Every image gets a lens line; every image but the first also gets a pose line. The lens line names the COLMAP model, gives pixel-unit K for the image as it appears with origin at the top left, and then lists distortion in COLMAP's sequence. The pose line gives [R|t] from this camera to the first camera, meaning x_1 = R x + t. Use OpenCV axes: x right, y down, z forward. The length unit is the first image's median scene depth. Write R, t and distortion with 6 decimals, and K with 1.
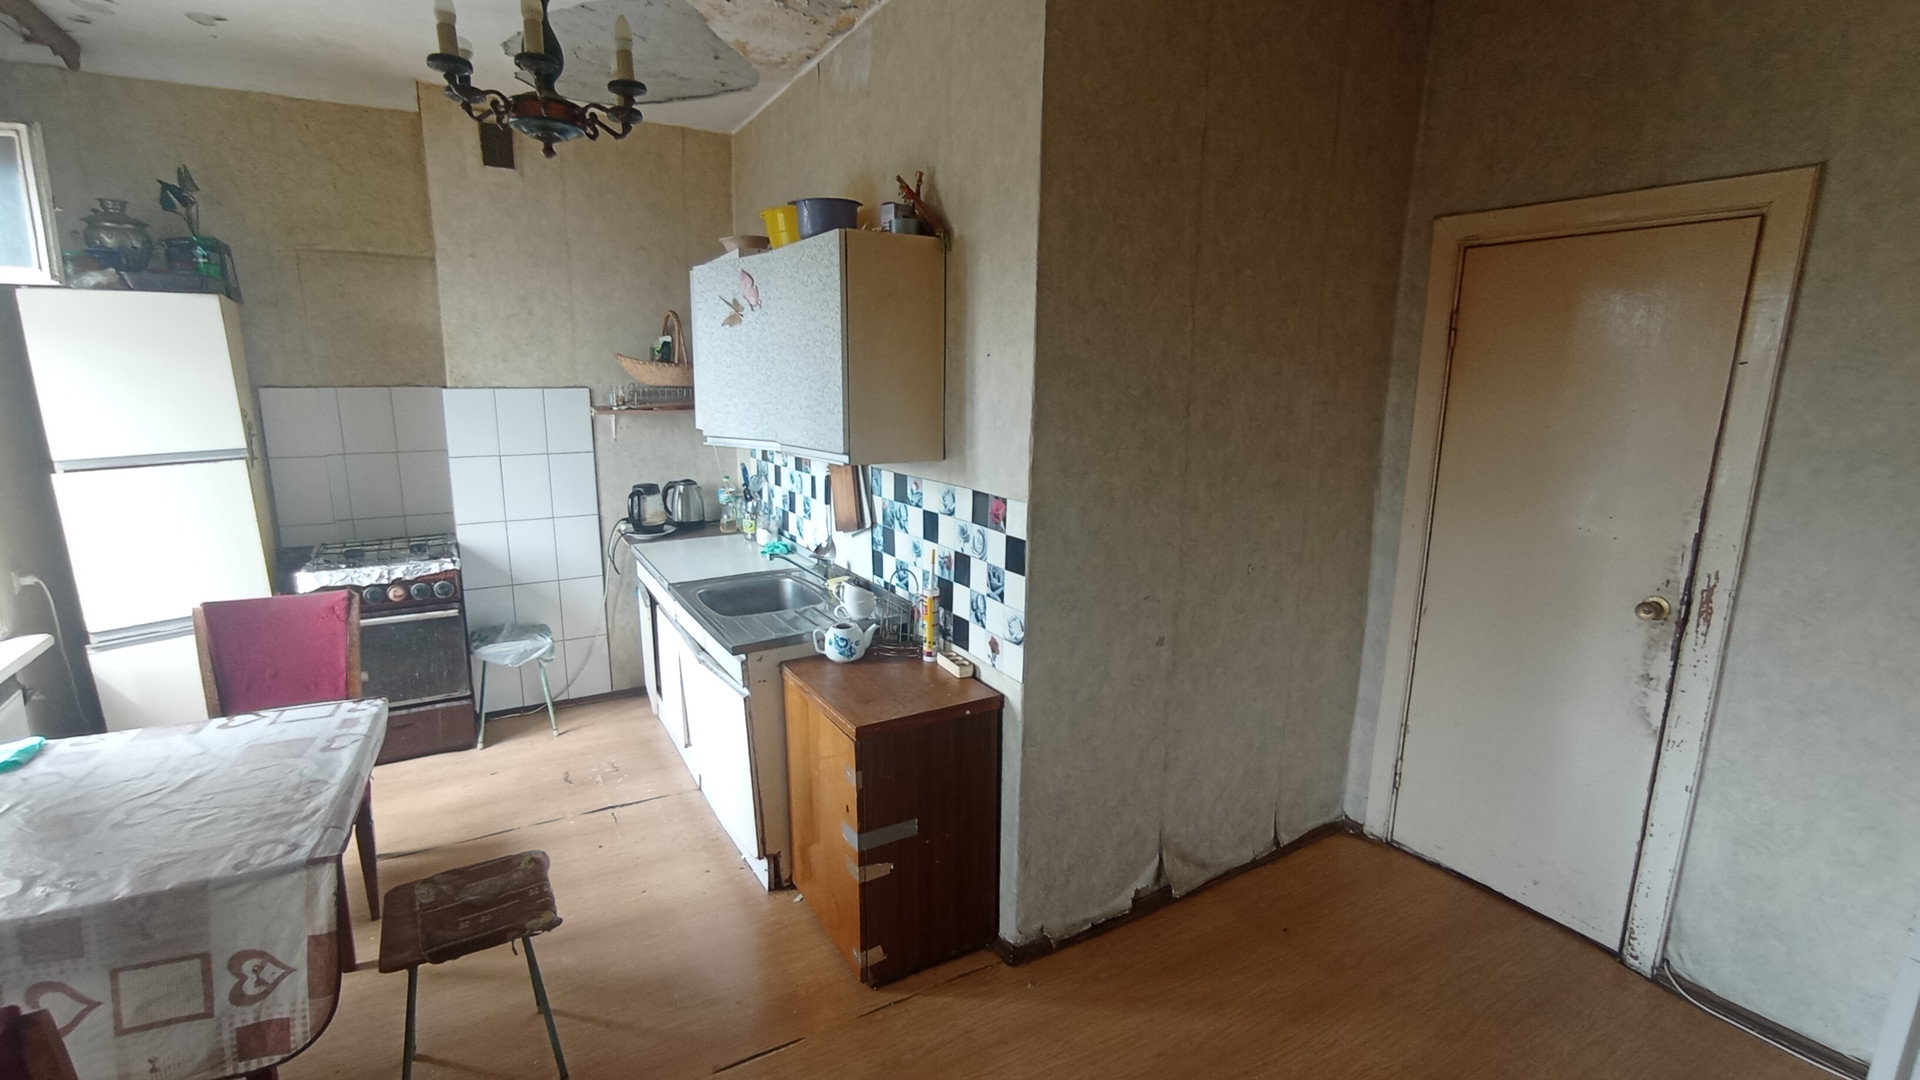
lens RADIAL K [[876.9, 0, 975.2], [0, 876.9, 540.7], [0, 0, 1]] dist [-0.056588, 0.039401]
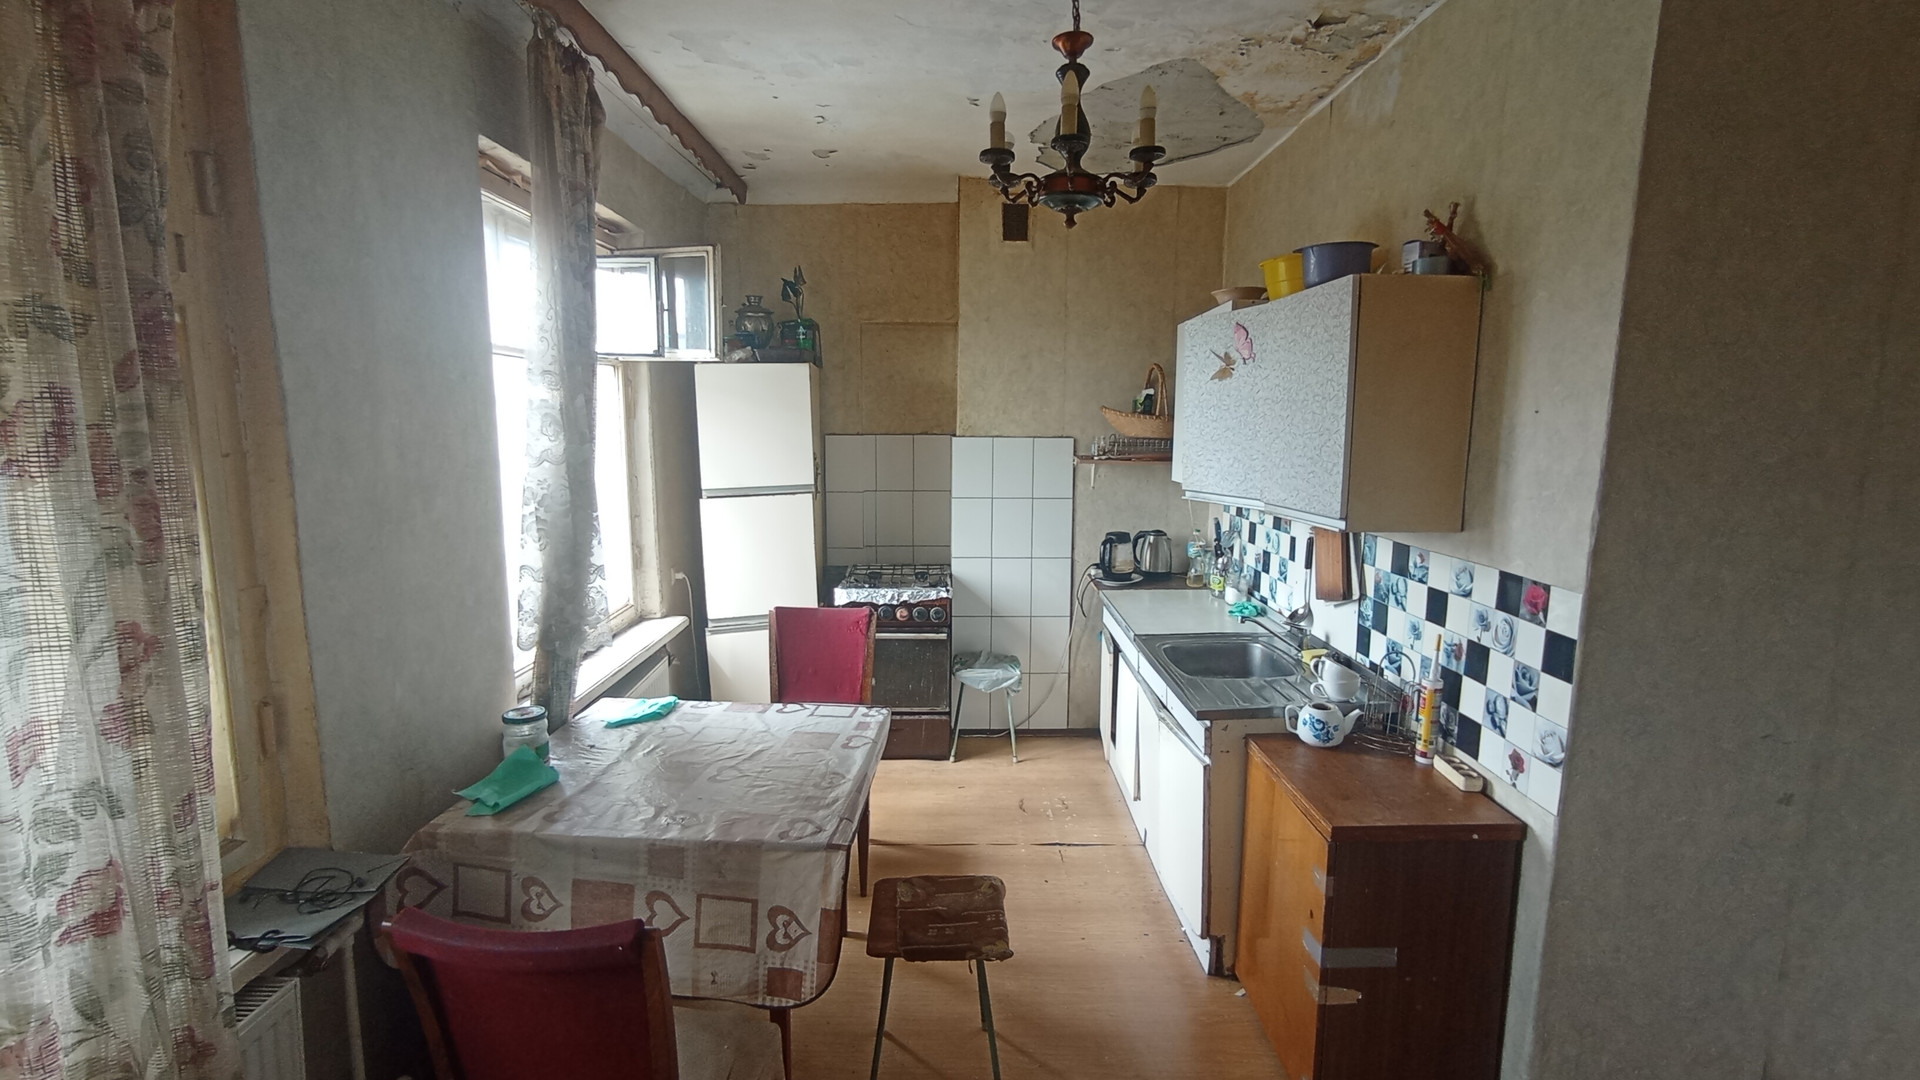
lens RADIAL K [[879.7, 0, 957.3], [0, 879.7, 537.8], [0, 0, 1]] dist [-0.060417, 0.053691]
pose [[0.862337, 0.066209, -0.501988, -0.031781], [-0.094706, 0.995008, -0.031456, -0.011419], [0.497400, 0.074667, 0.864302, 0.018184]]
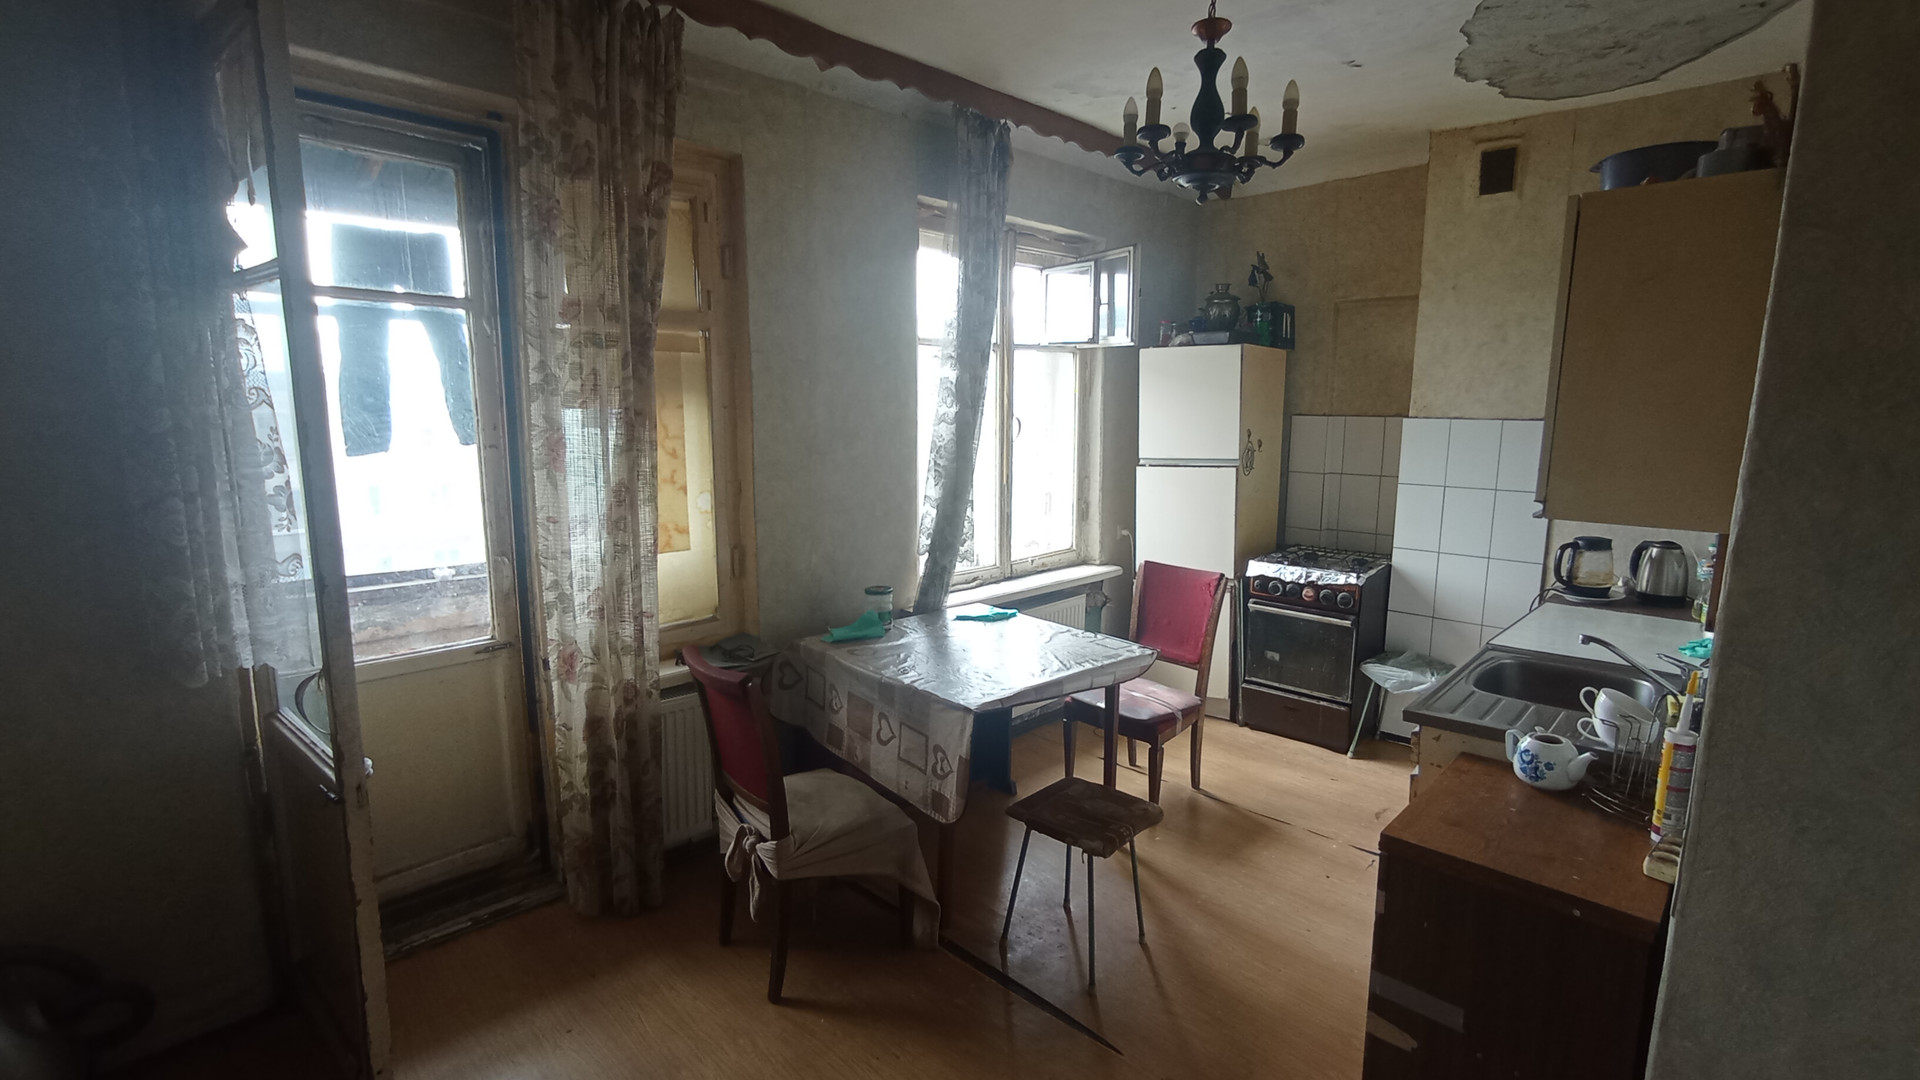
lens RADIAL K [[879.7, 0, 957.3], [0, 879.7, 537.8], [0, 0, 1]] dist [-0.060417, 0.053691]
pose [[0.234959, 0.139586, -0.961930, 0.377885], [-0.190708, 0.977020, 0.095194, -0.038446], [0.953113, 0.161081, 0.256180, 0.294980]]
